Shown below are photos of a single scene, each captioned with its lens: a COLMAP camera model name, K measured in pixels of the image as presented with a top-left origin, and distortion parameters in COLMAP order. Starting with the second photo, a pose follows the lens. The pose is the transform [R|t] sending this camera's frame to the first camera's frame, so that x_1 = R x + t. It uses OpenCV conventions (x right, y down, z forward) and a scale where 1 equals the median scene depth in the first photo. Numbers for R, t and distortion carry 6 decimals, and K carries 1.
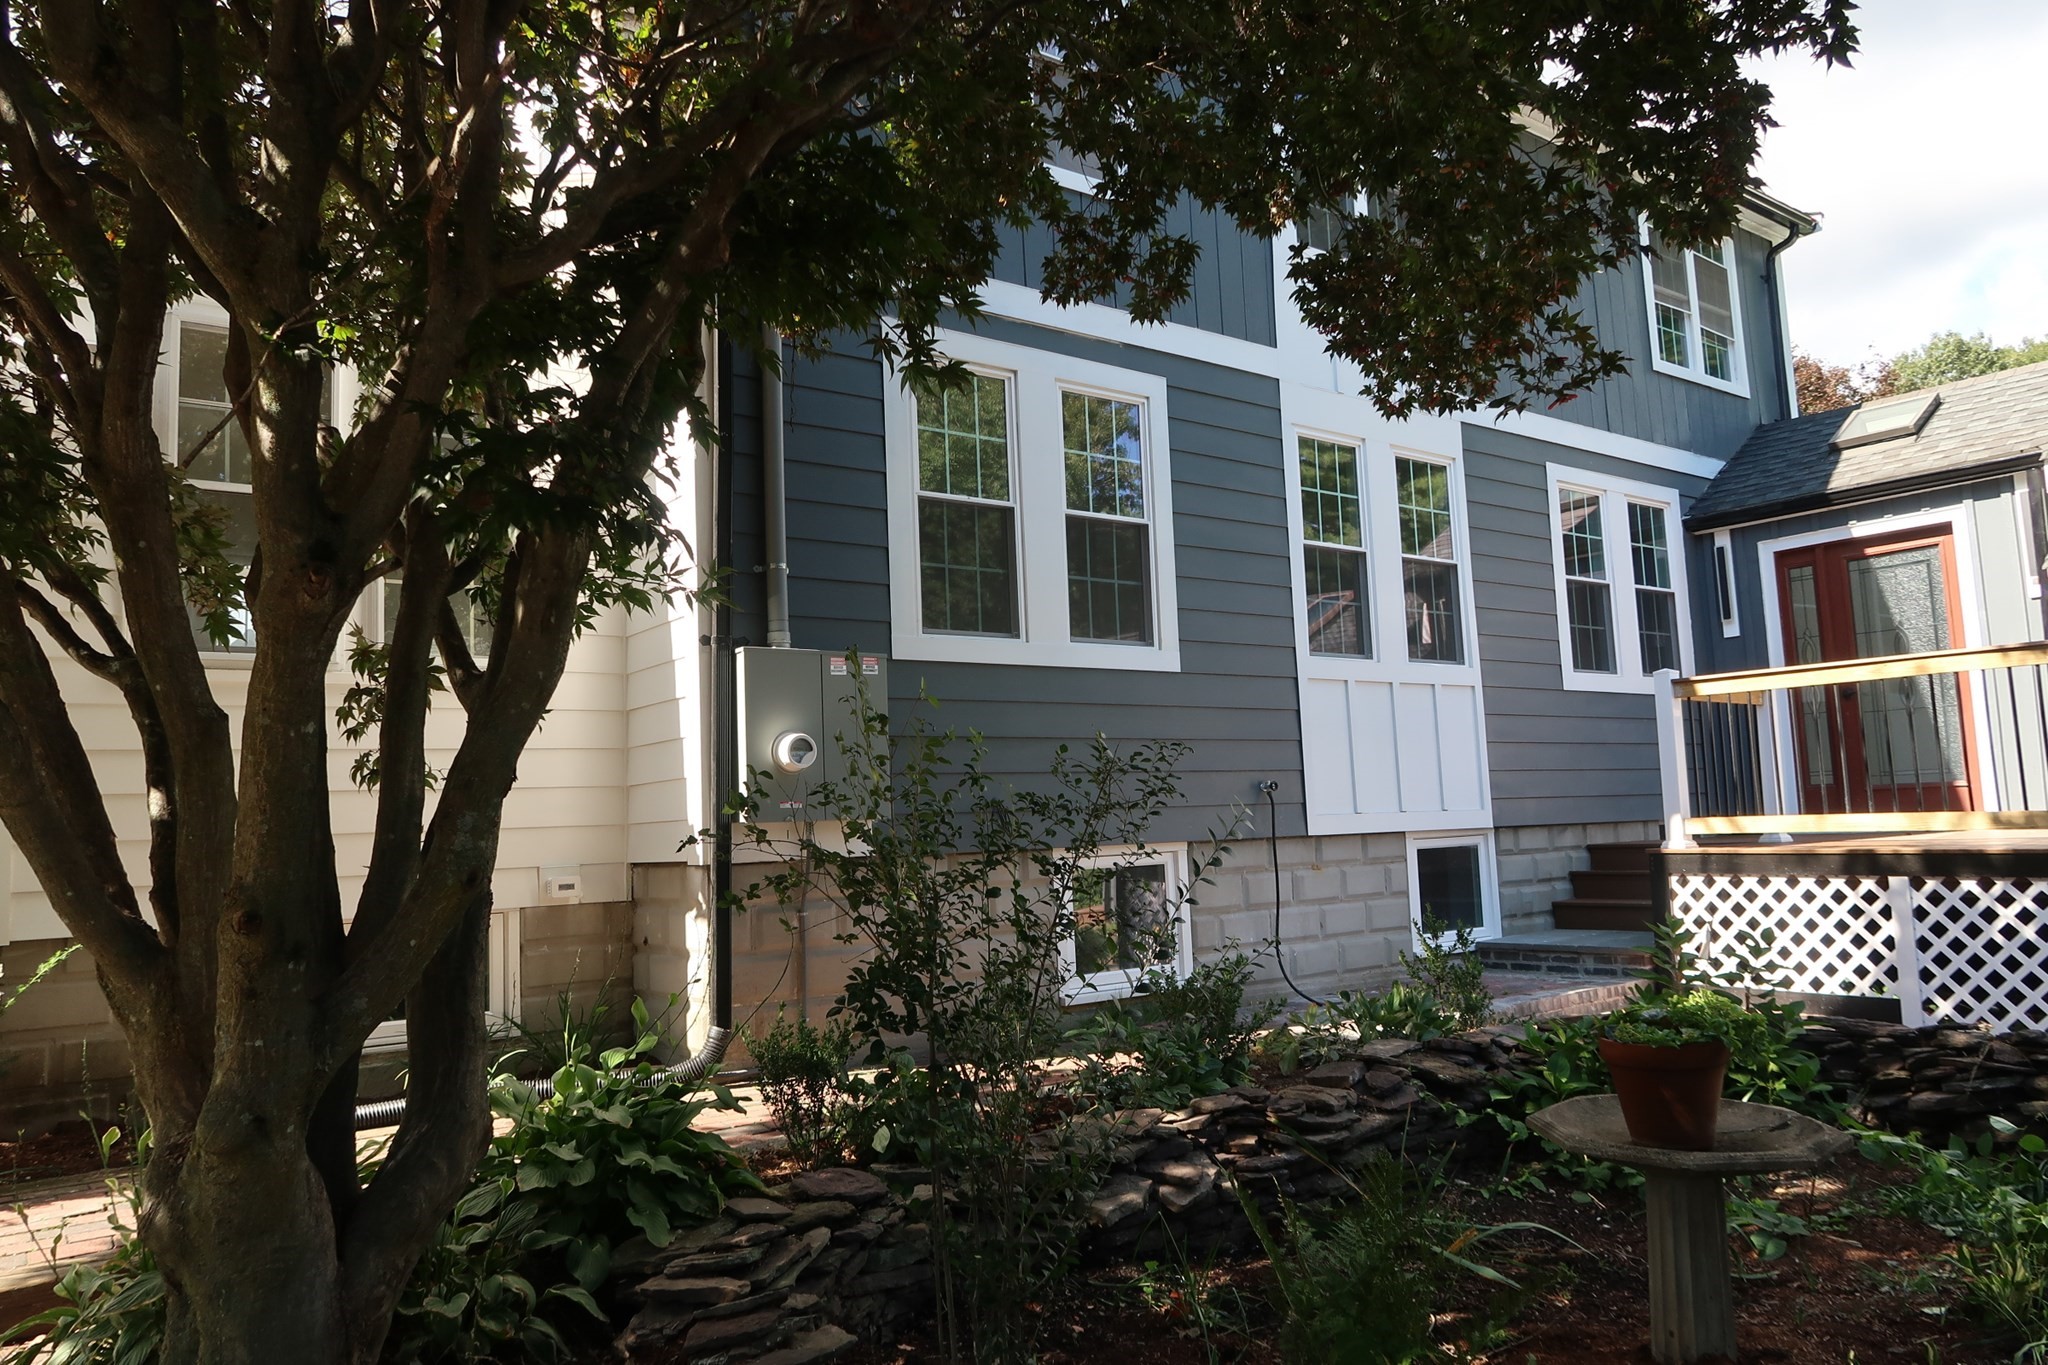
lens RADIAL K [[1409.9, 0, 1024.0], [0, 1409.9, 682.5], [0, 0, 1]] dist [-0.025890, 0.006095]
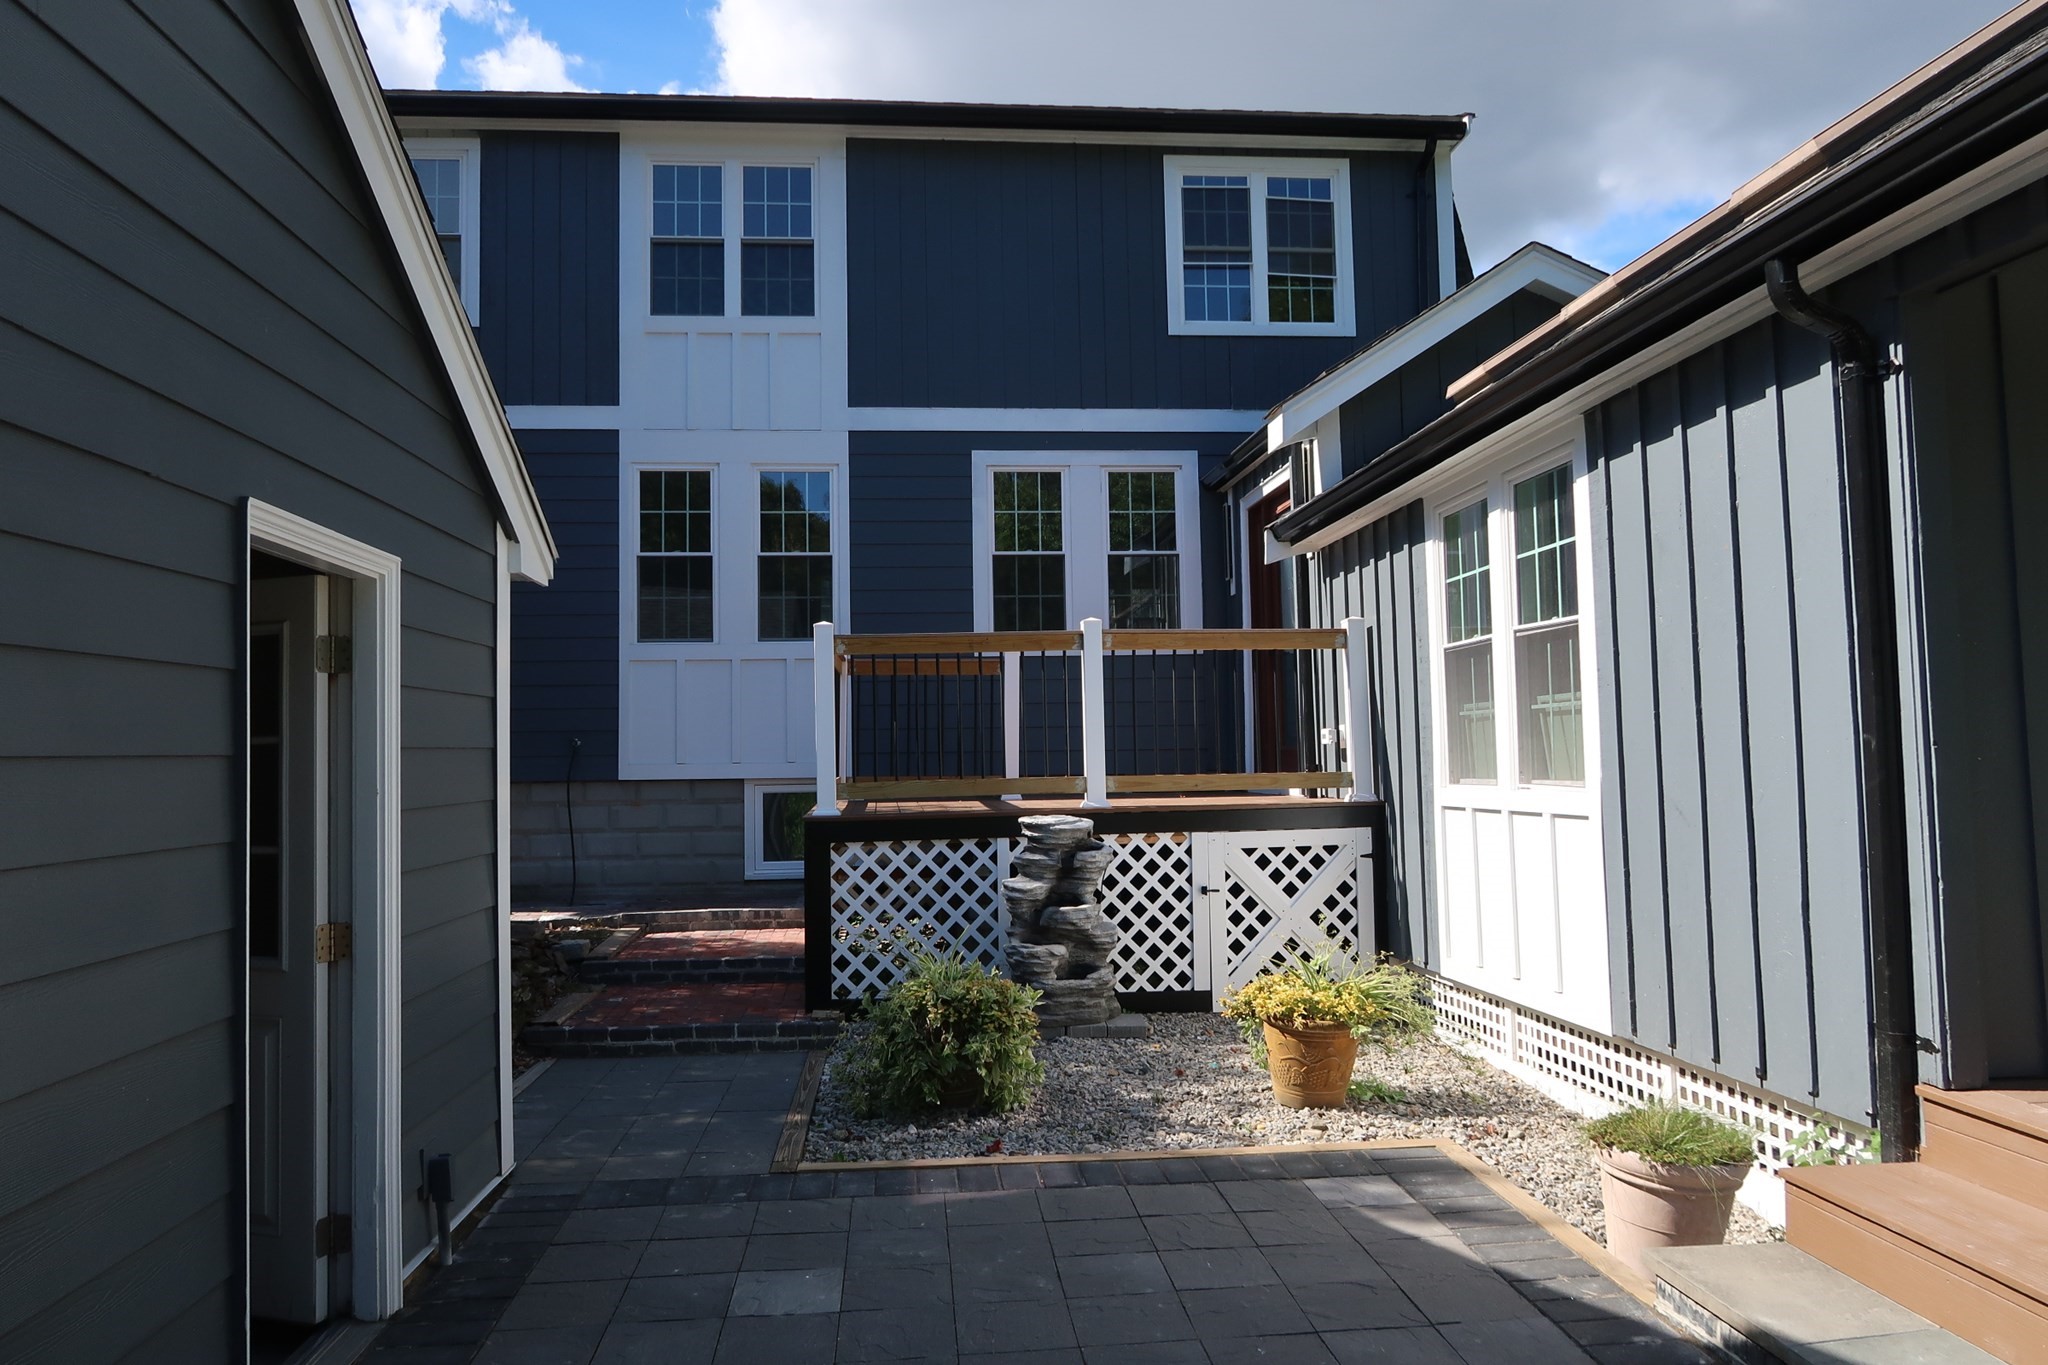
lens RADIAL K [[1409.9, 0, 1024.0], [0, 1409.9, 682.5], [0, 0, 1]] dist [-0.025890, 0.006095]
pose [[0.855526, 0.001132, -0.517759, 1.180217], [0.035752, 0.997482, 0.061256, -0.049038], [0.516524, -0.070917, 0.853331, 0.071479]]
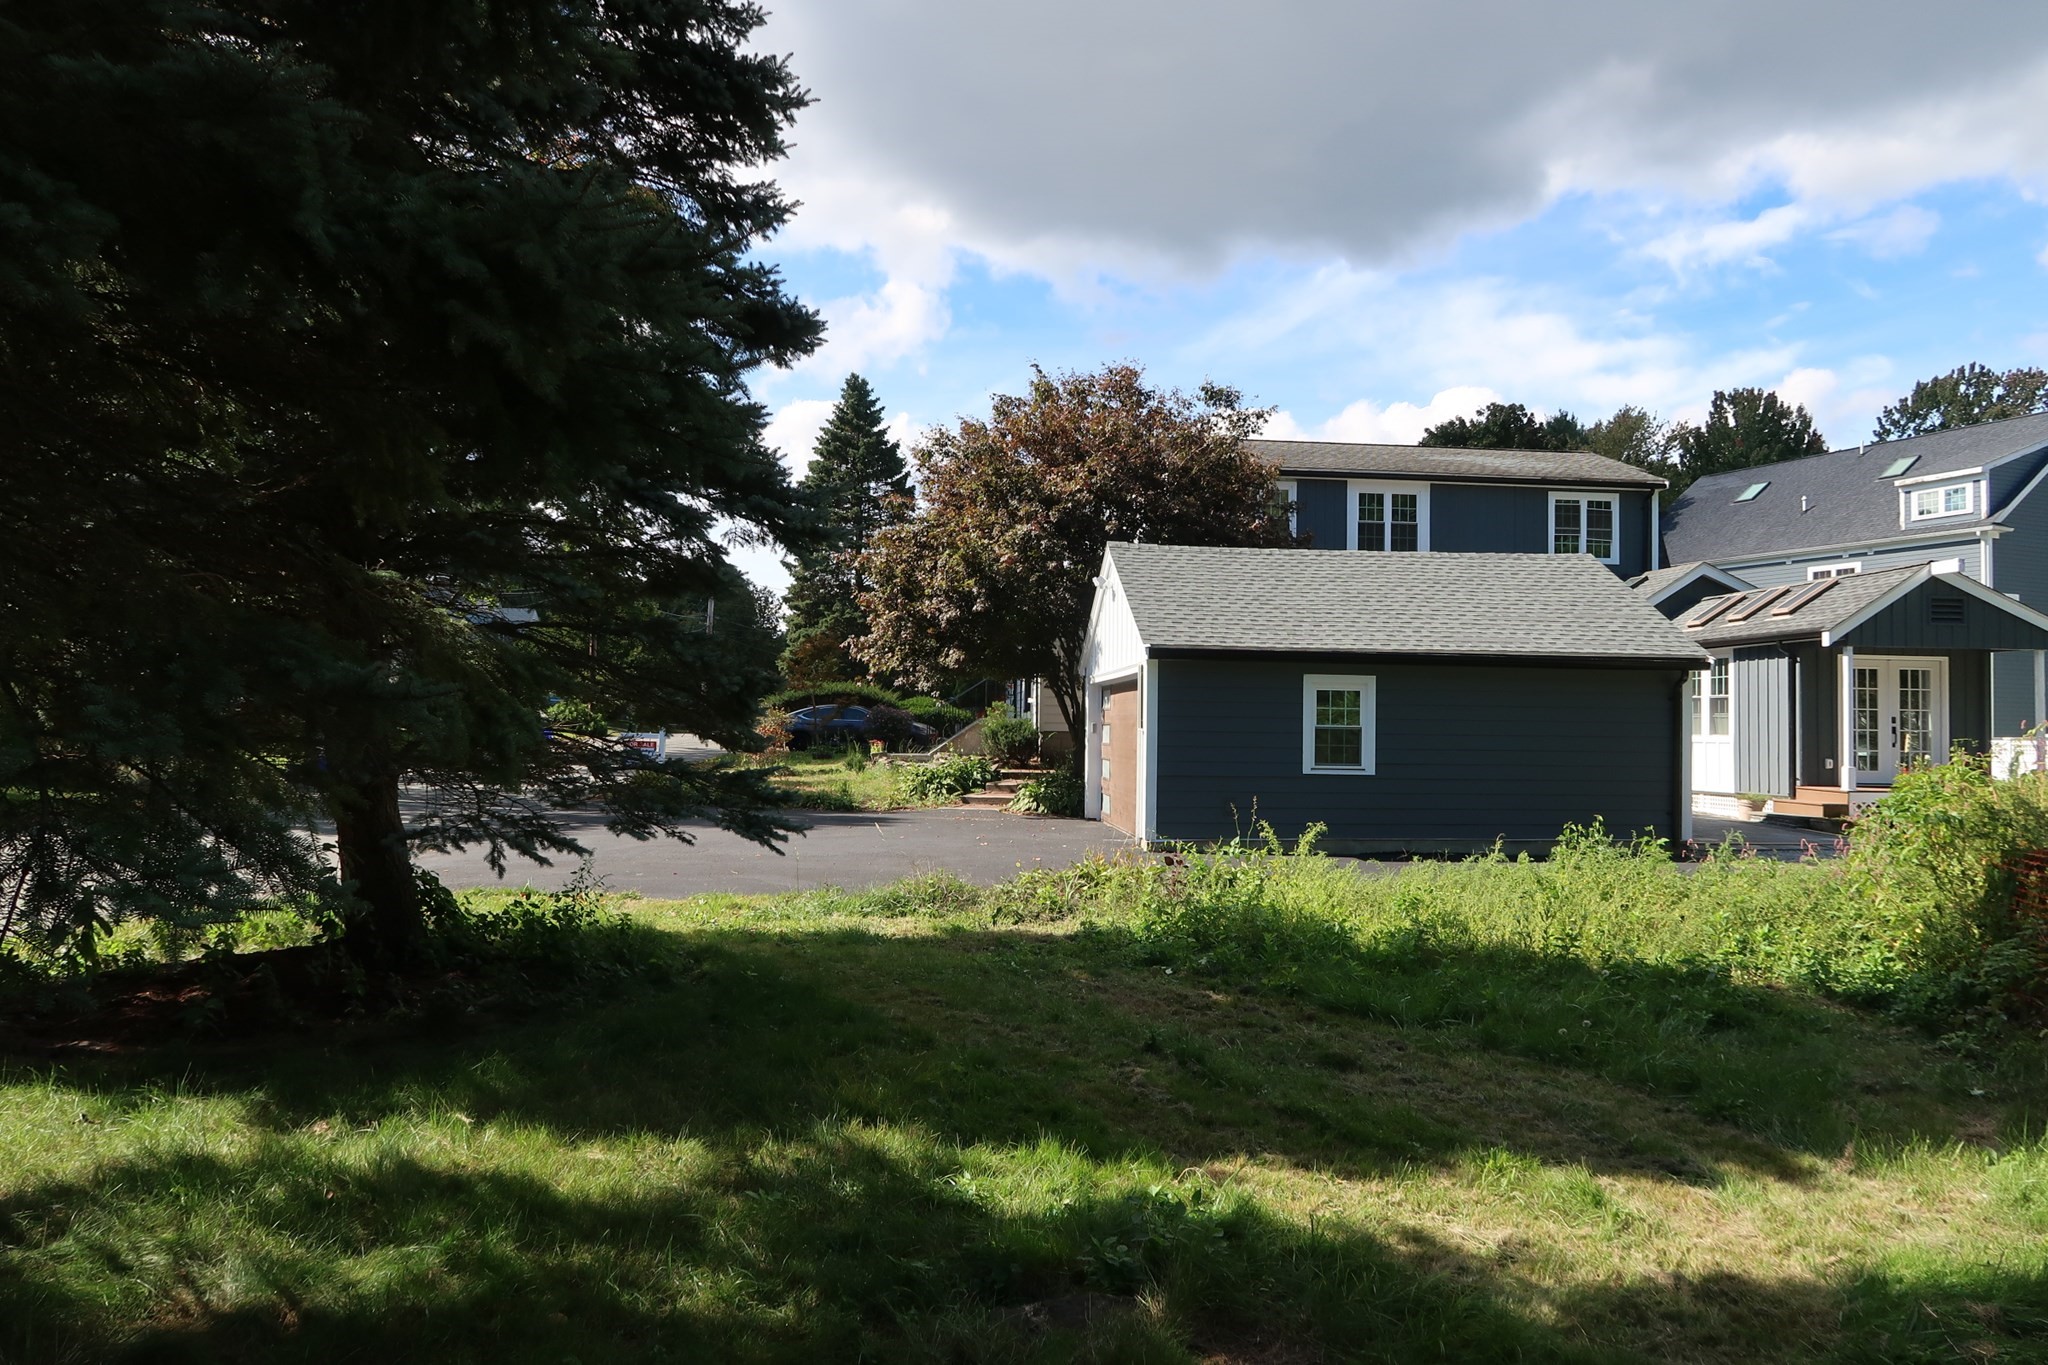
lens RADIAL K [[1409.9, 0, 1024.0], [0, 1409.9, 682.5], [0, 0, 1]] dist [-0.025890, 0.006095]
pose [[0.852223, 0.044802, -0.521256, 1.318595], [-0.001880, 0.996582, 0.082582, -0.286350], [0.523175, -0.069398, 0.849395, -2.347953]]
